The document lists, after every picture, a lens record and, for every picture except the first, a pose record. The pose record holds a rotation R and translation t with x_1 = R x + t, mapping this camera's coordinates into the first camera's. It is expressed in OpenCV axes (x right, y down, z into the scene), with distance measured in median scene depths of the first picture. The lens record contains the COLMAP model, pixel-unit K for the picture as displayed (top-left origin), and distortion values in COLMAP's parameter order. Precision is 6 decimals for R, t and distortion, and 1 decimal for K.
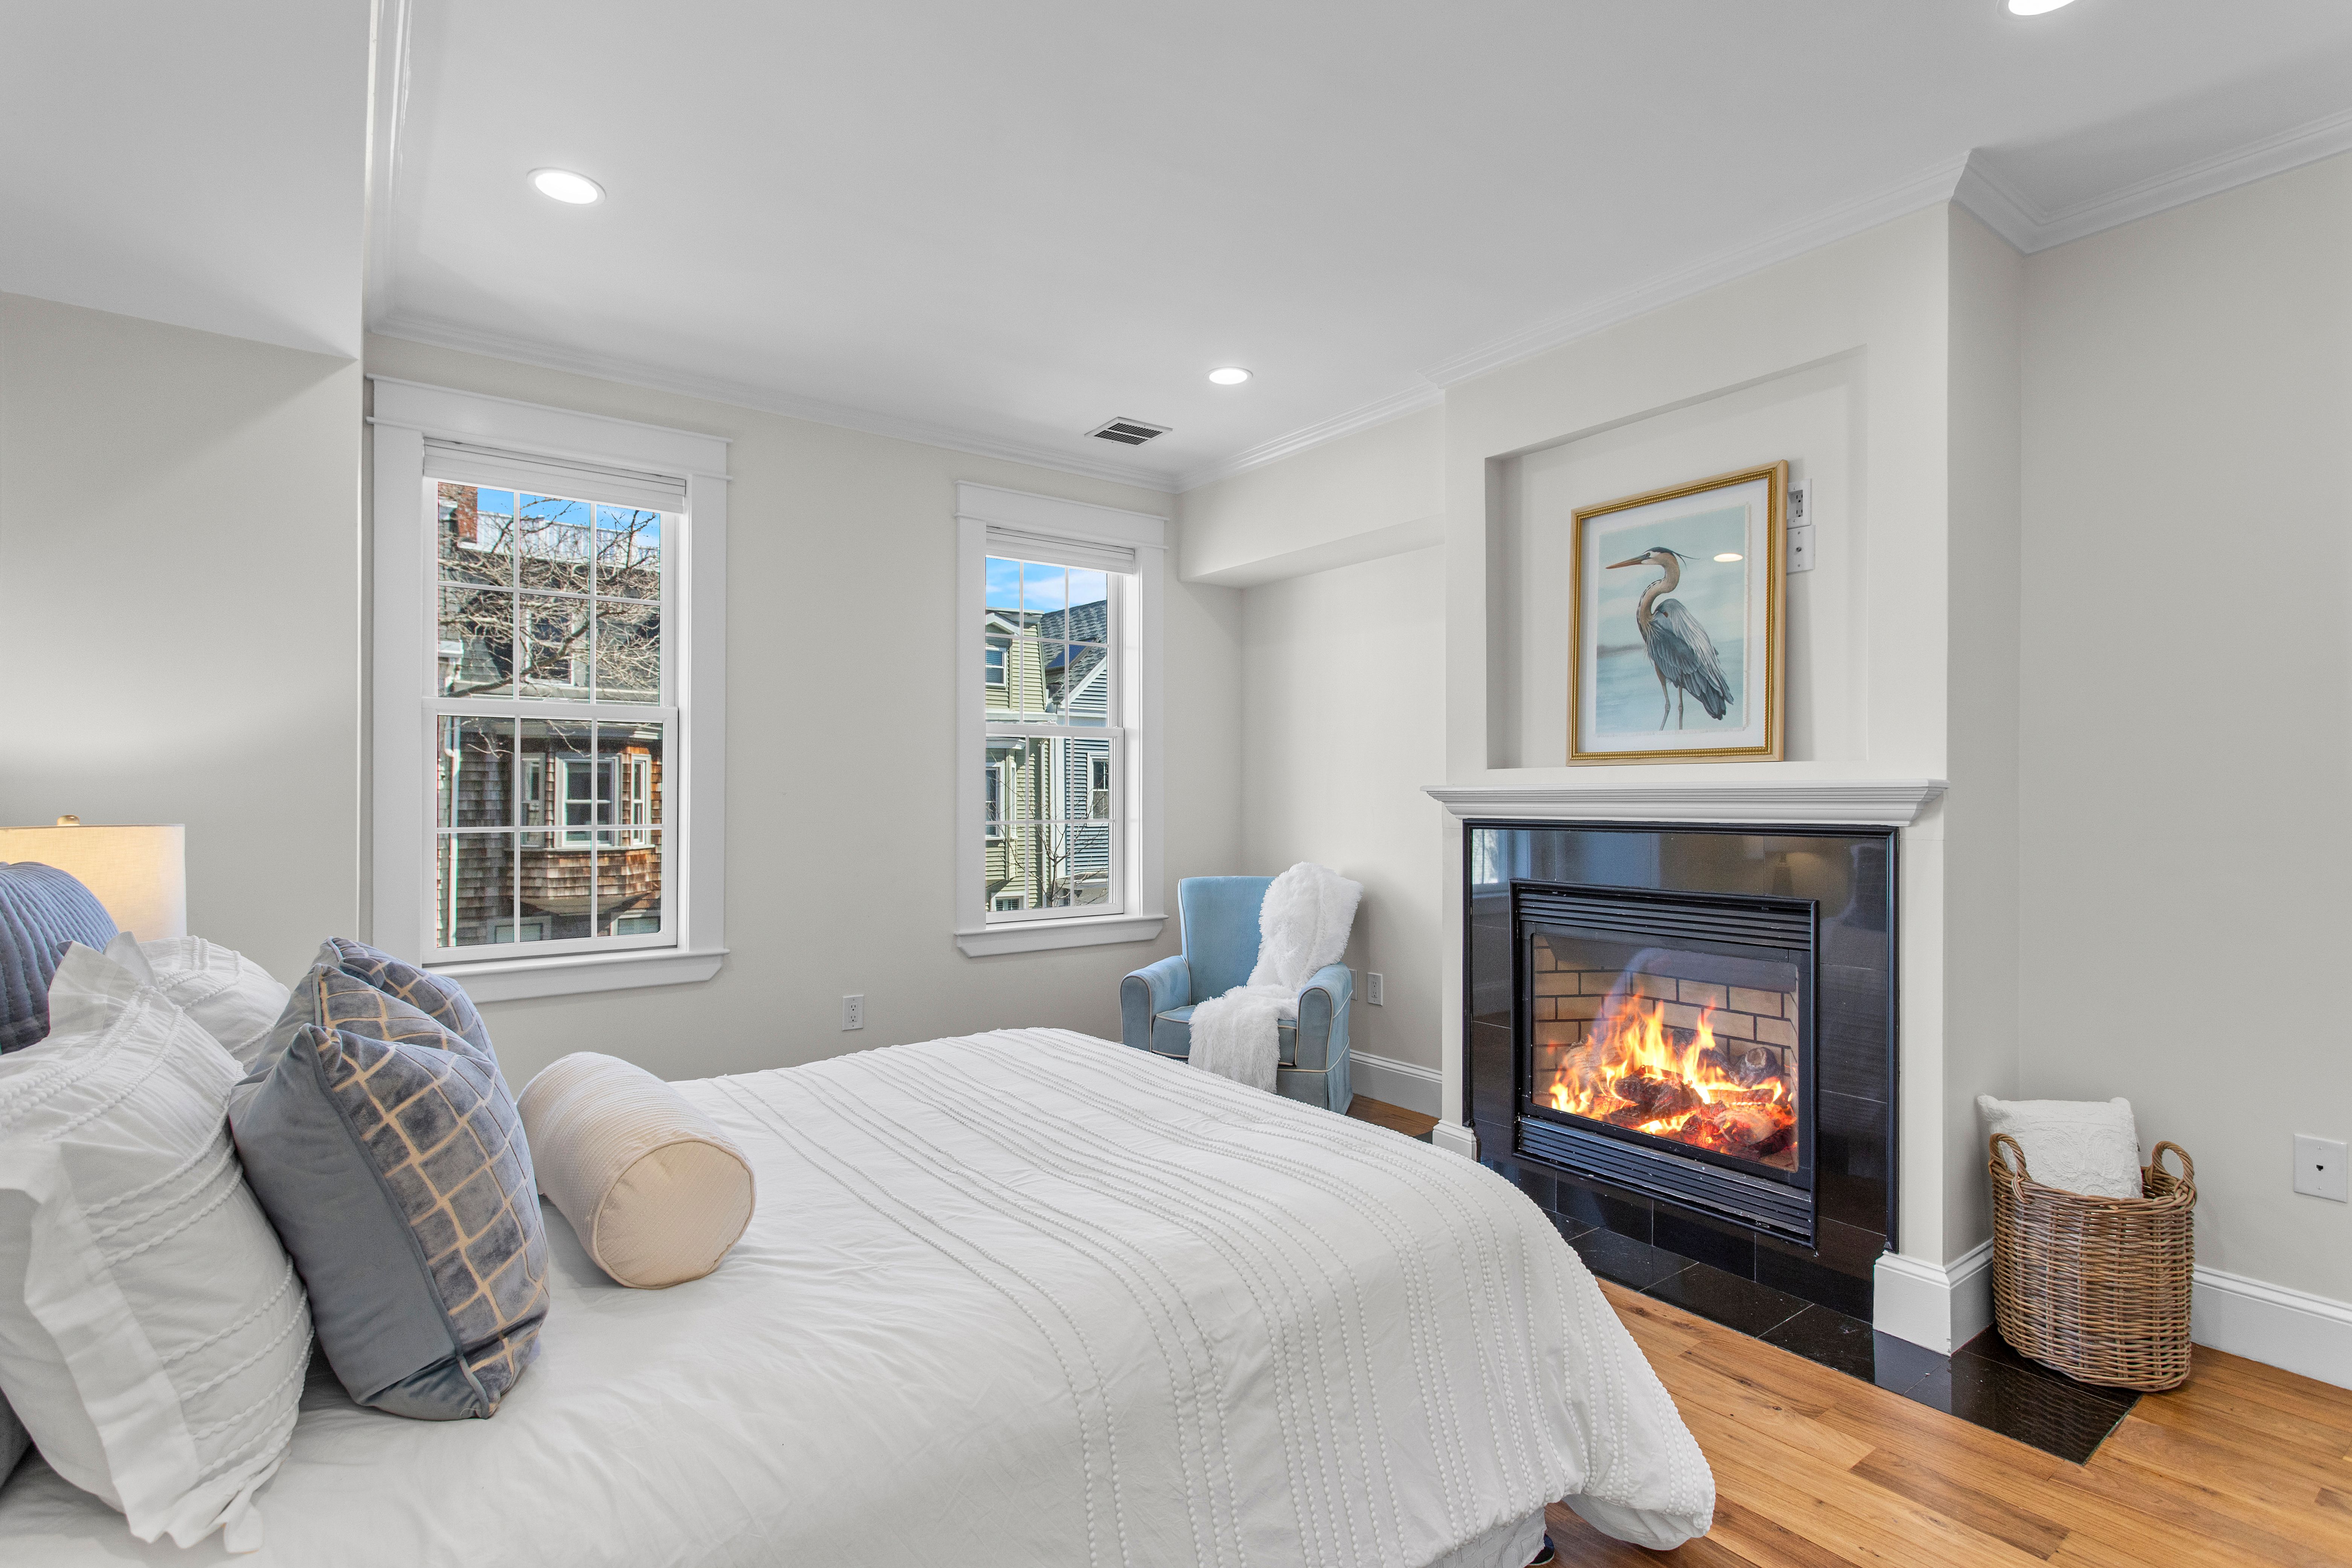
lens RADIAL K [[1116.7, 0, 1167.3], [0, 1116.7, 792.4], [0, 0, 1]] dist [-0.001577, 0.000261]
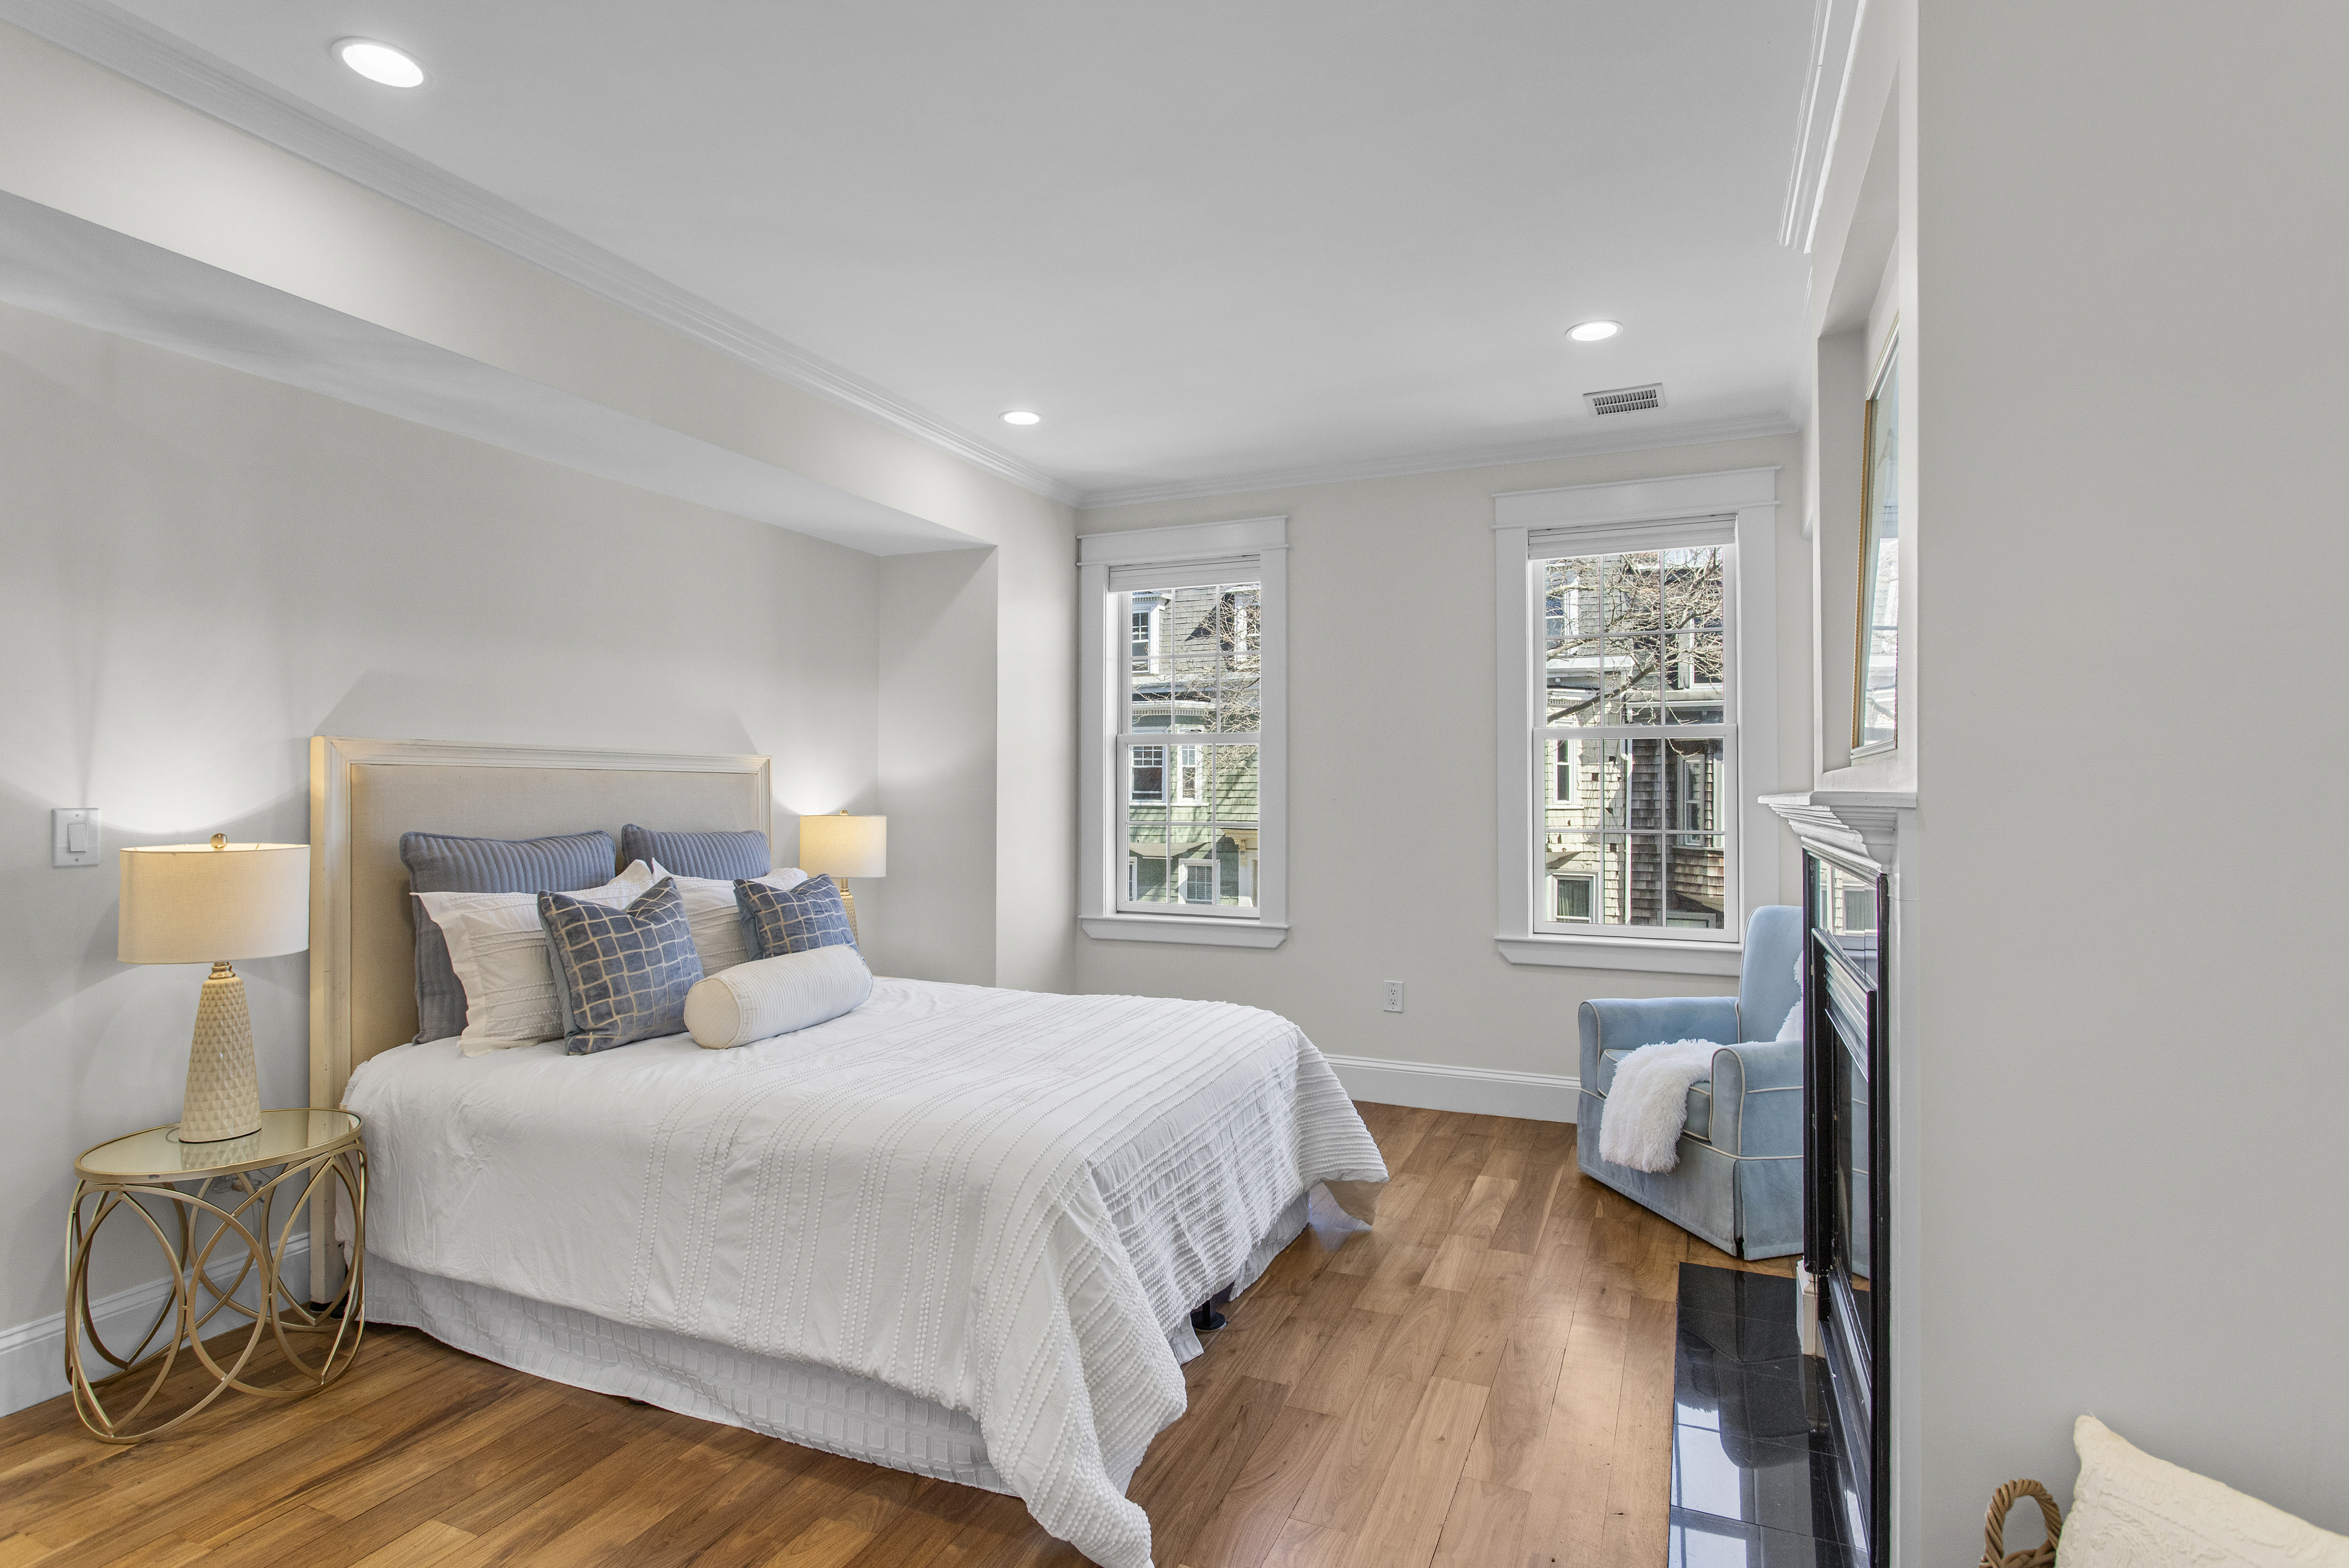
lens RADIAL K [[1143.5, 0, 1173.2], [0, 1143.5, 786.6], [0, 0, 1]] dist [0.003483, 0.001234]
pose [[0.503579, -0.001181, -0.863949, 0.110786], [-0.002633, 0.999992, -0.002901, -0.001638], [0.863945, 0.003736, 0.503572, 0.042980]]
